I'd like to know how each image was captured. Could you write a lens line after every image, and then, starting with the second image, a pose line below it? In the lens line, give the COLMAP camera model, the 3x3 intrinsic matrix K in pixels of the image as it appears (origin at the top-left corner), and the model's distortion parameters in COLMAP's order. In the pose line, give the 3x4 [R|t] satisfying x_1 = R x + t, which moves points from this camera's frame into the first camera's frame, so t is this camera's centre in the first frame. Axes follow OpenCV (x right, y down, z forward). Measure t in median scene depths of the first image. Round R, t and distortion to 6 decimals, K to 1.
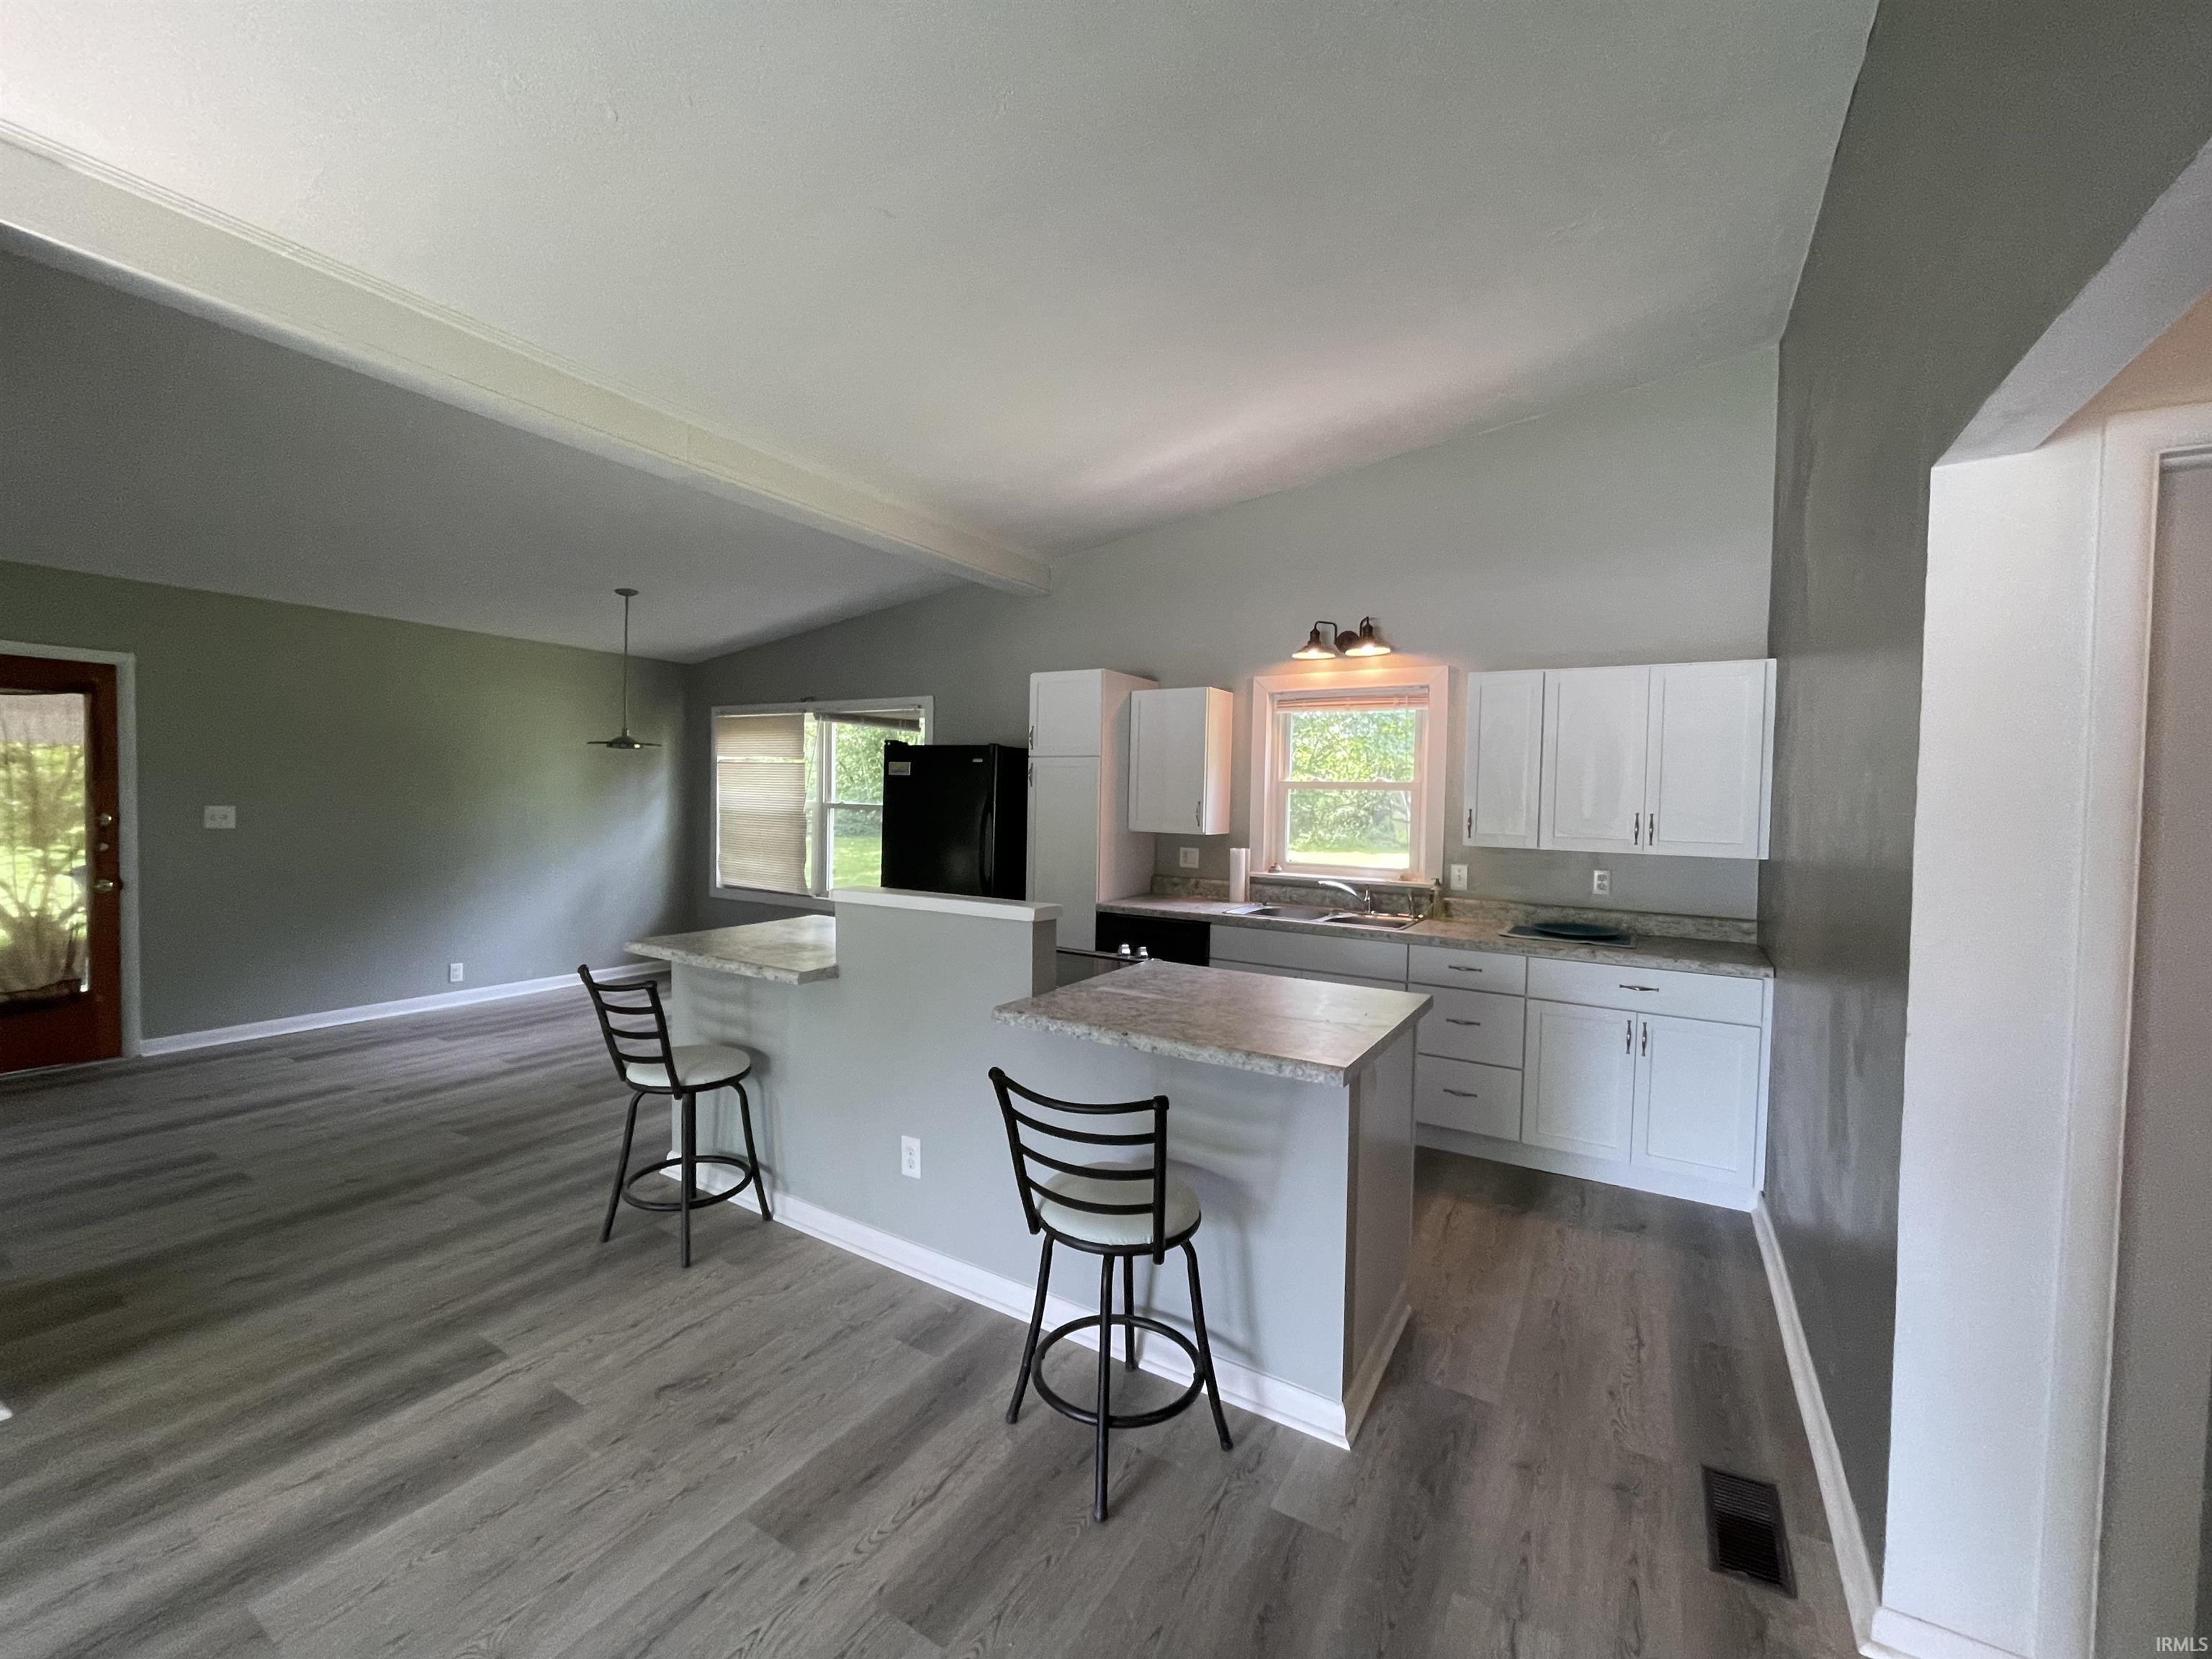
lens RADIAL K [[897.2, 0, 1098.9], [0, 897.2, 827.7], [0, 0, 1]] dist [-0.002805, 0.000146]
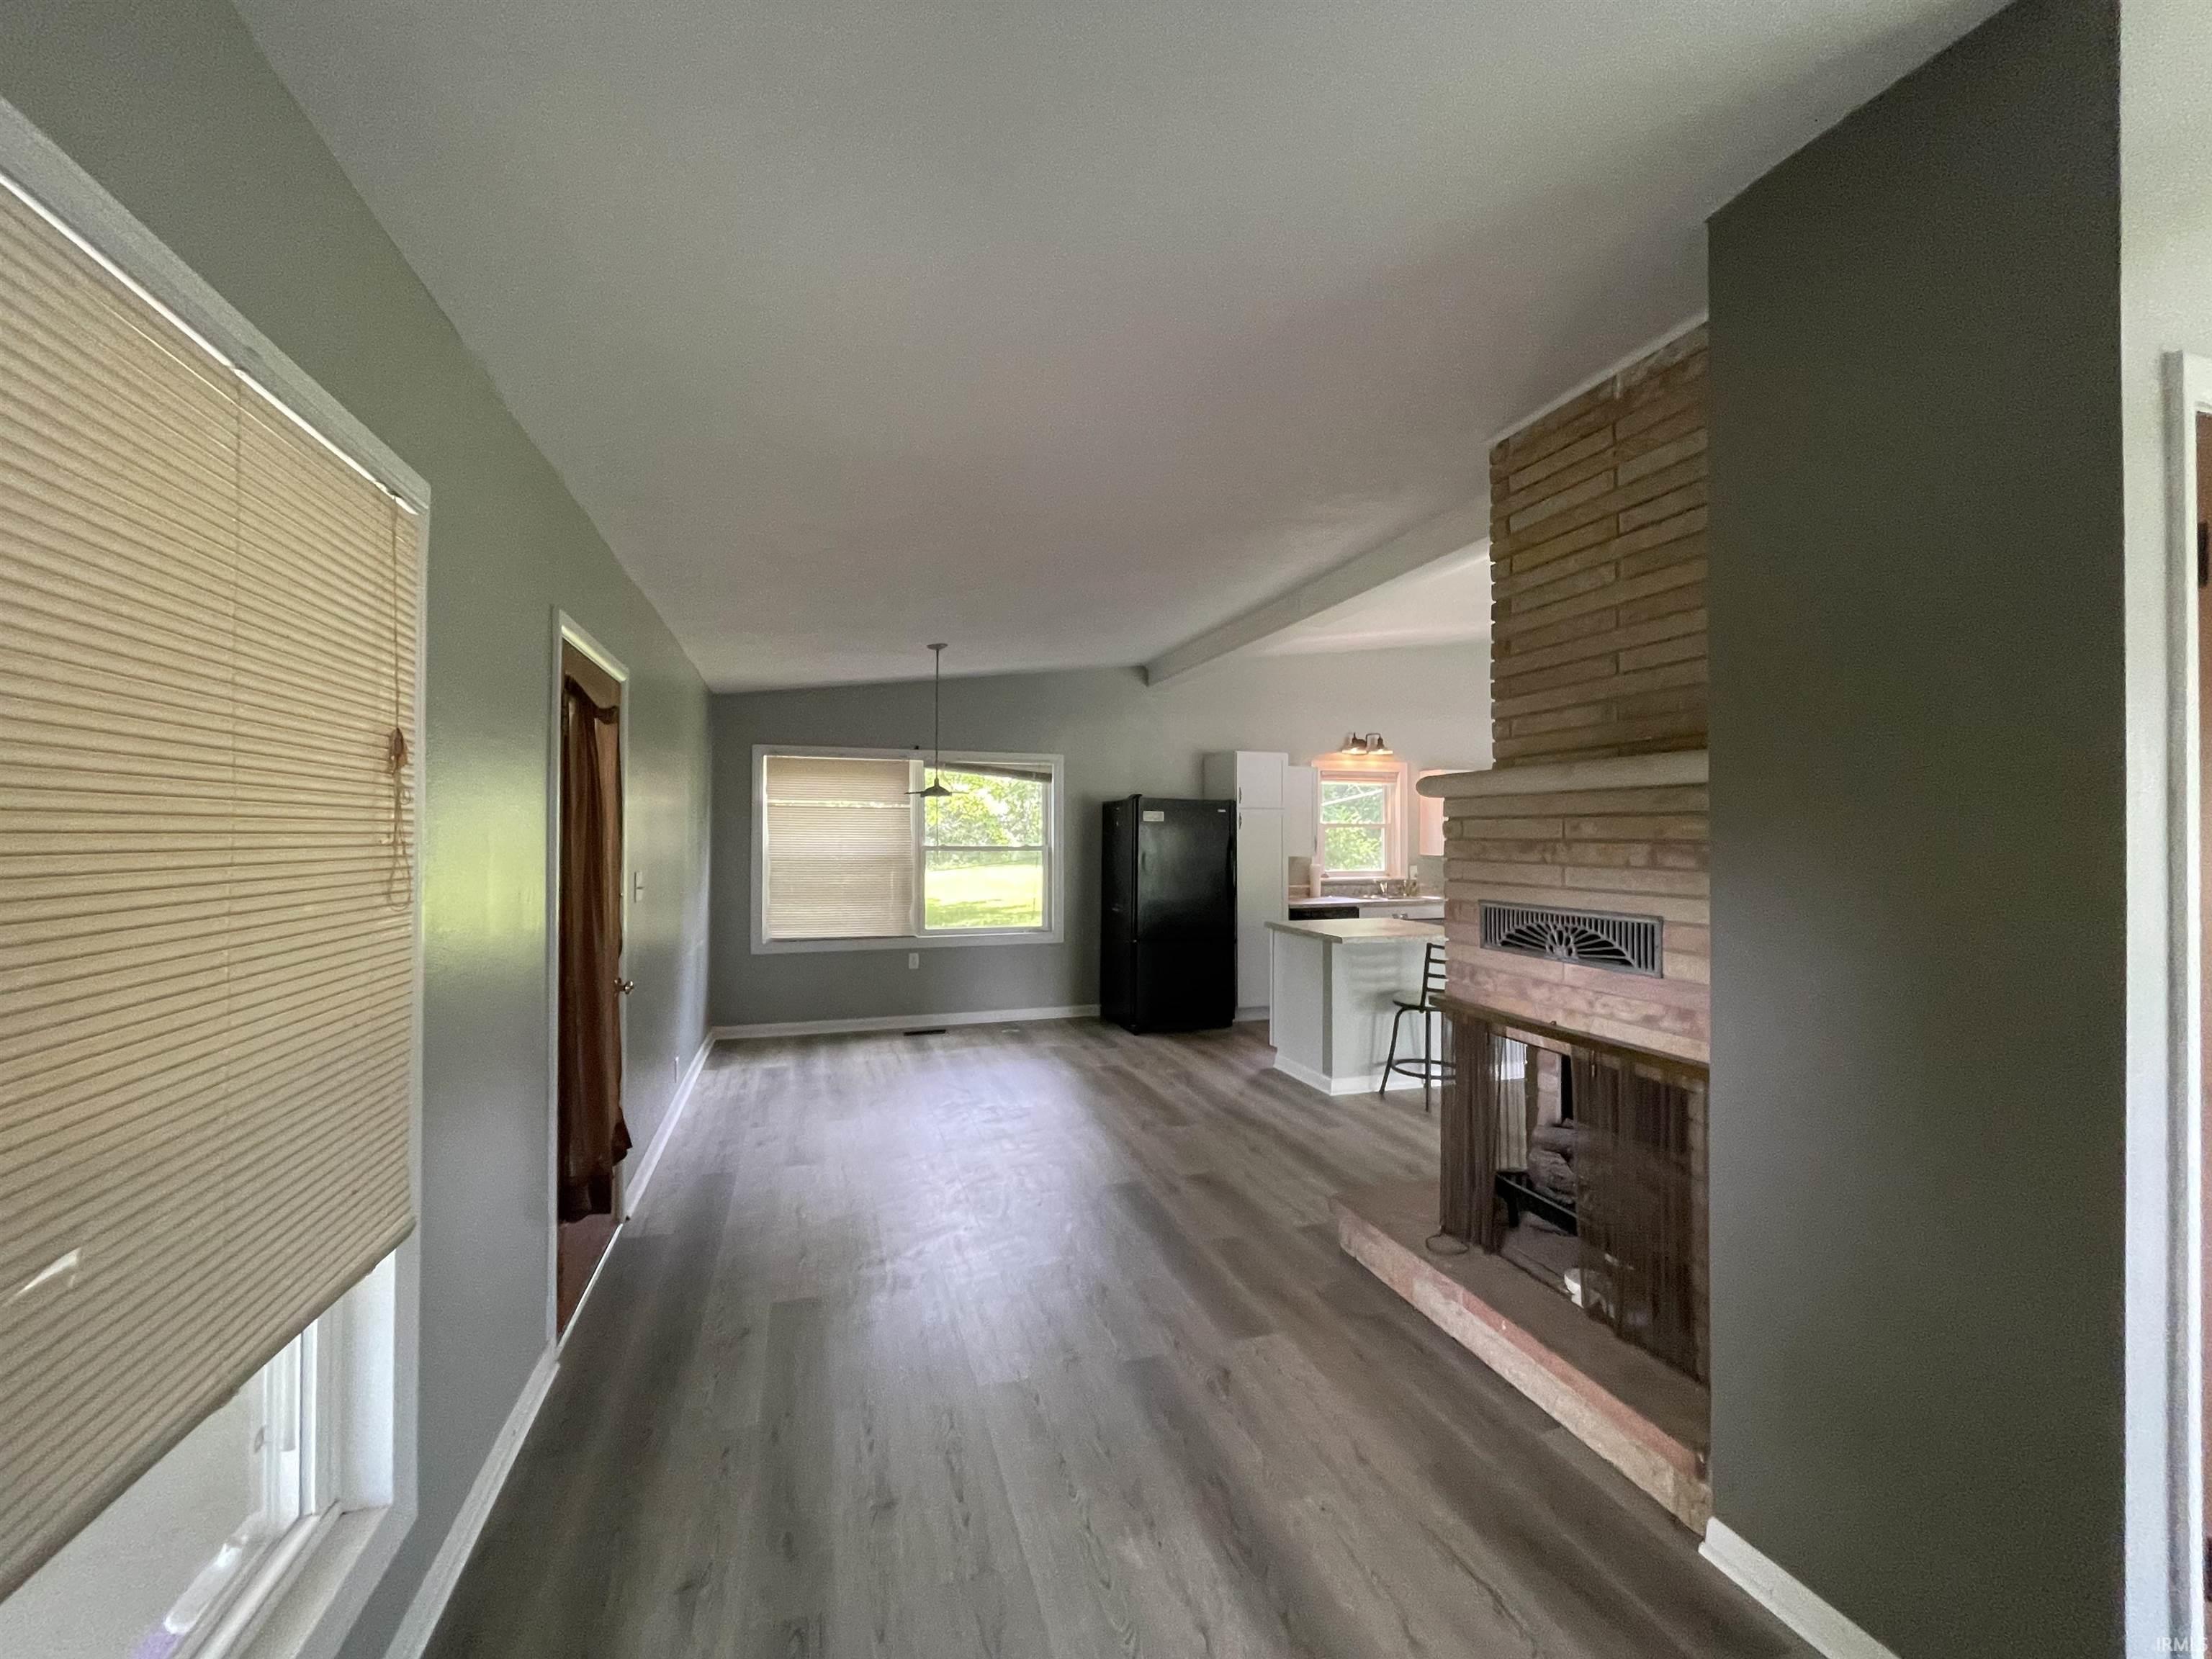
lens RADIAL K [[897.2, 0, 1098.9], [0, 897.2, 827.7], [0, 0, 1]] dist [-0.002805, 0.000146]
pose [[0.655629, -0.013746, 0.754958, -1.607819], [0.040100, 0.999057, -0.016634, -0.039509], [-0.754017, 0.041179, 0.655562, 0.263485]]
